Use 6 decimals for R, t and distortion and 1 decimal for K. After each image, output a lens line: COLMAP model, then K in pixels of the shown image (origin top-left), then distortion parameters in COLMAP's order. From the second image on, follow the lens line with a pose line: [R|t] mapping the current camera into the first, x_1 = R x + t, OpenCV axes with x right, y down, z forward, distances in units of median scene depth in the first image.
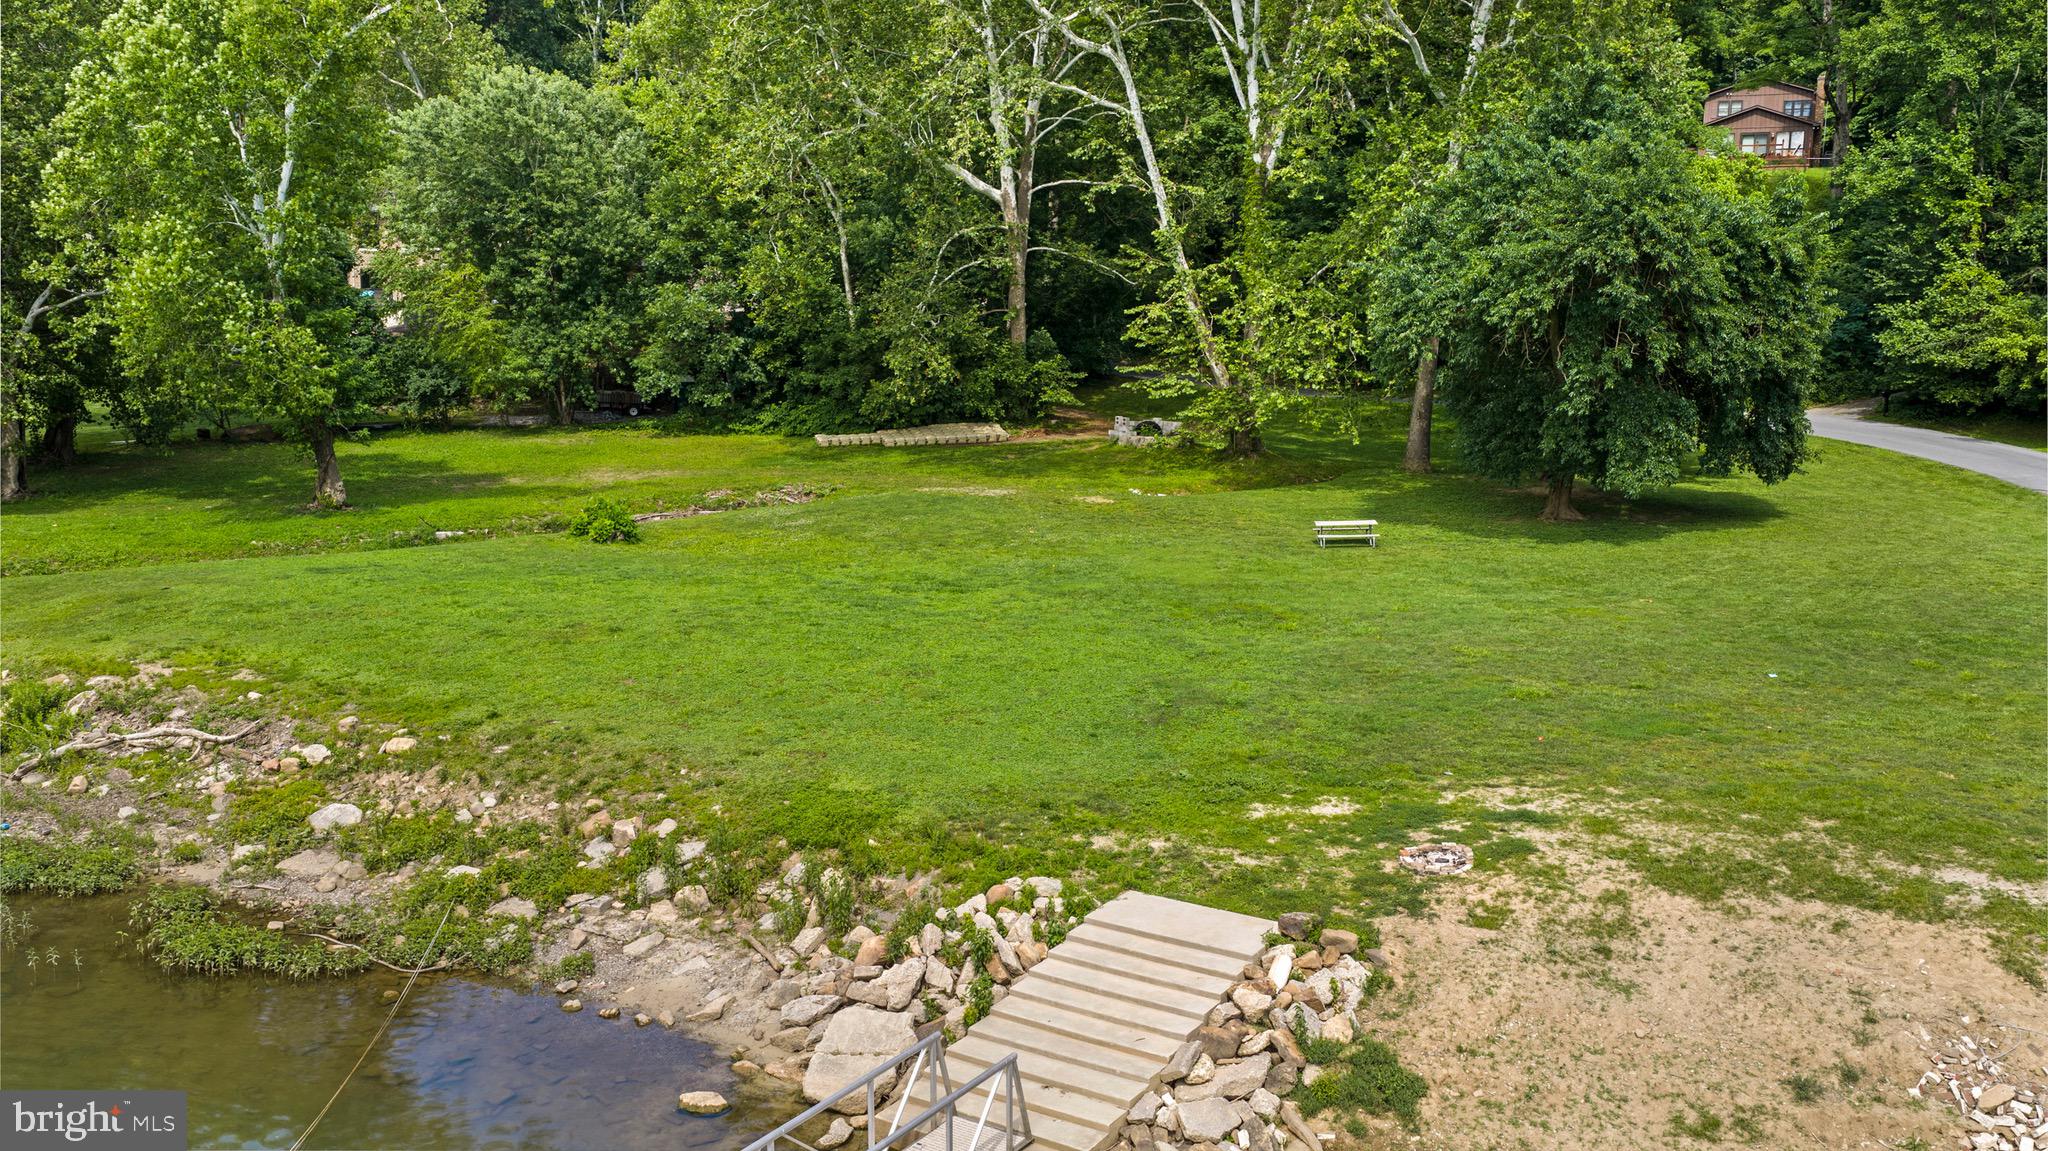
lens RADIAL K [[1722.4, 0, 1024.0], [0, 1722.4, 575.5], [0, 0, 1]] dist [0.041121, -0.073260]
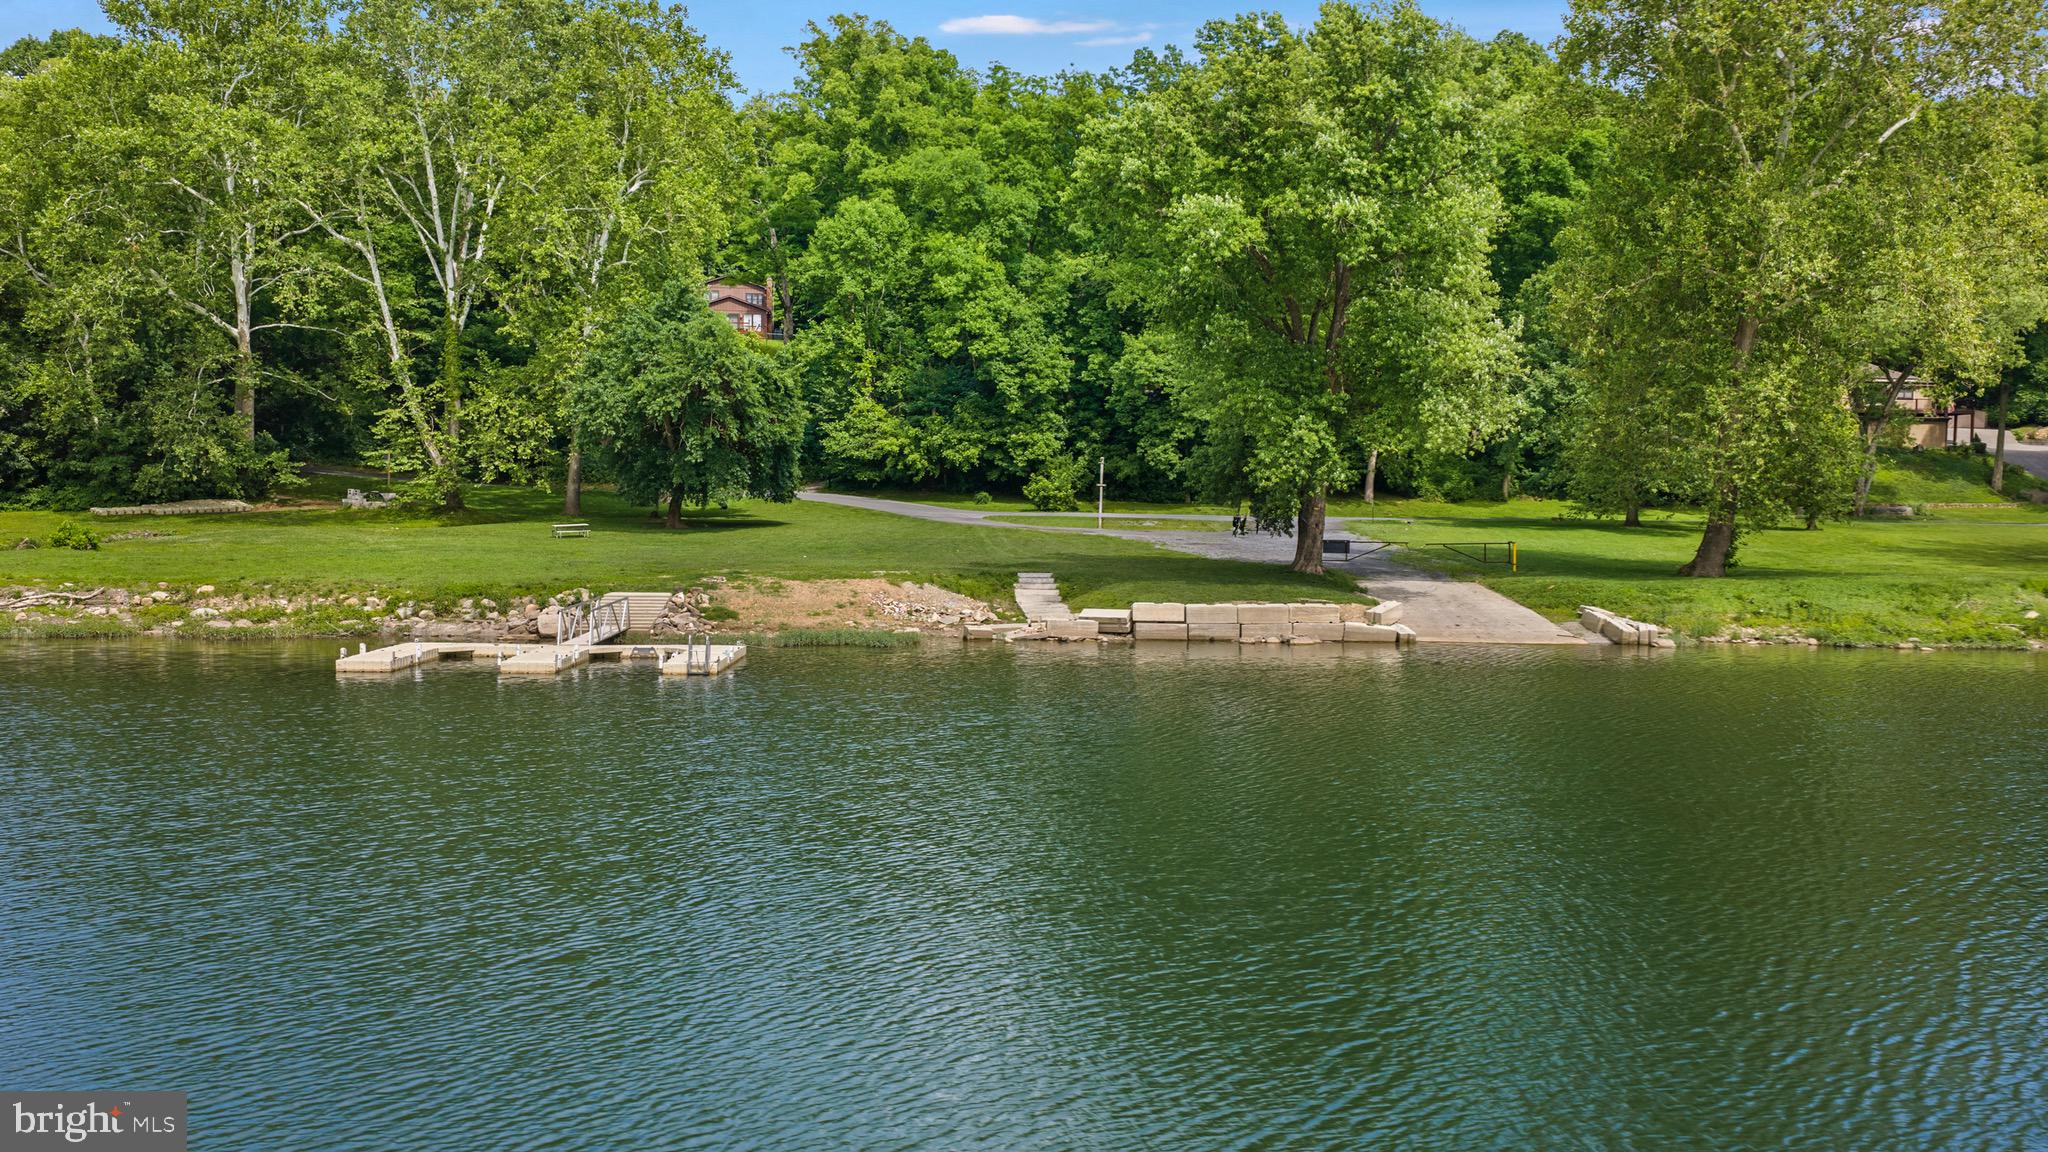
lens RADIAL K [[1756.6, 0, 1024.0], [0, 1756.6, 576.0], [0, 0, 1]] dist [0.047238, -0.083469]
pose [[0.835972, -0.030646, 0.547916, -0.318678], [0.079710, 0.994632, -0.065984, 0.135804], [-0.542953, 0.098835, 0.833927, -0.583555]]
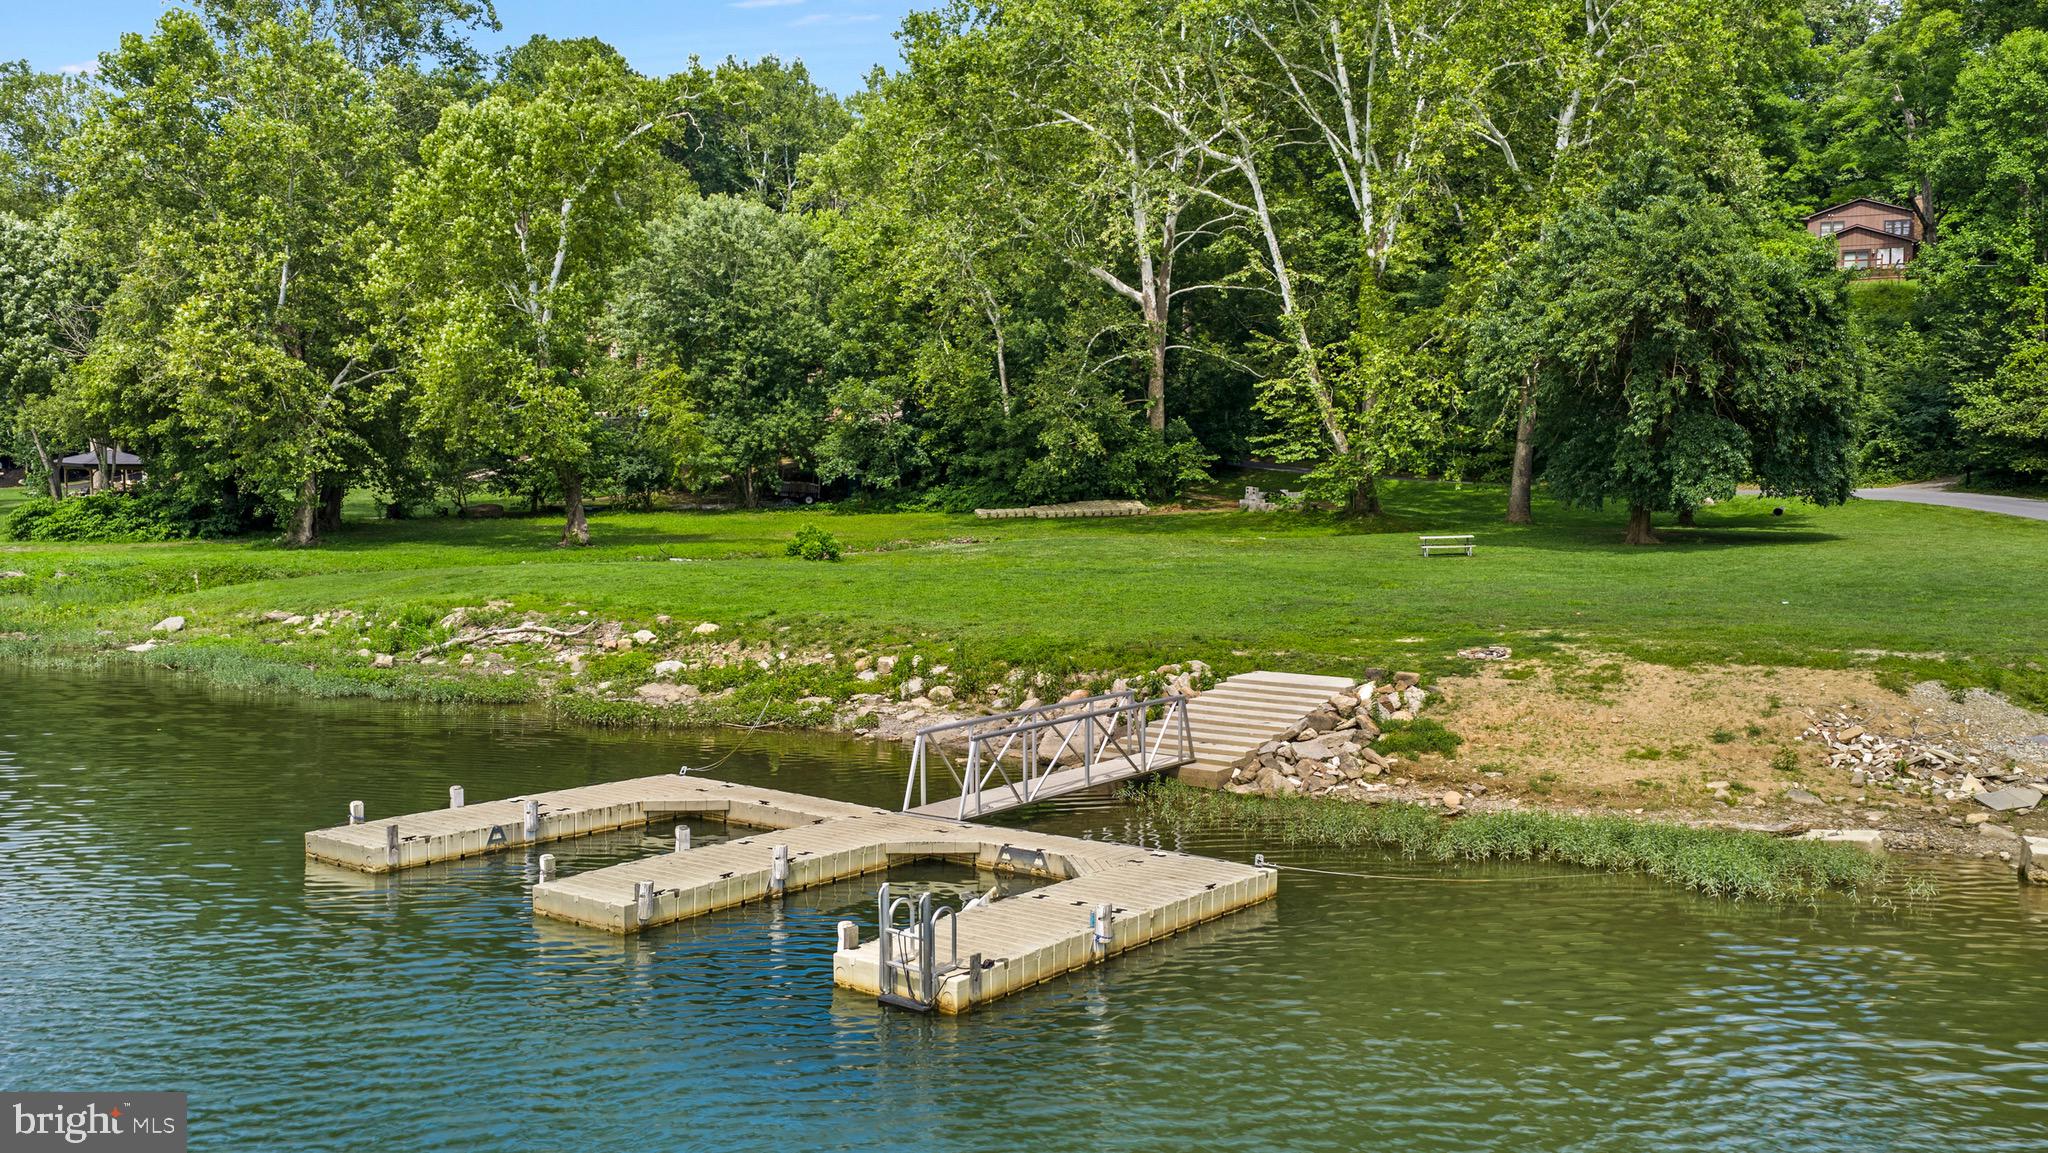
lens RADIAL K [[1756.6, 0, 1024.0], [0, 1756.6, 576.5], [0, 0, 1]] dist [0.047238, -0.083469]
pose [[0.997385, -0.000012, -0.072271, -0.008935], [-0.006885, 0.995436, -0.095181, 0.083857], [0.071943, 0.095430, 0.992833, -0.149385]]
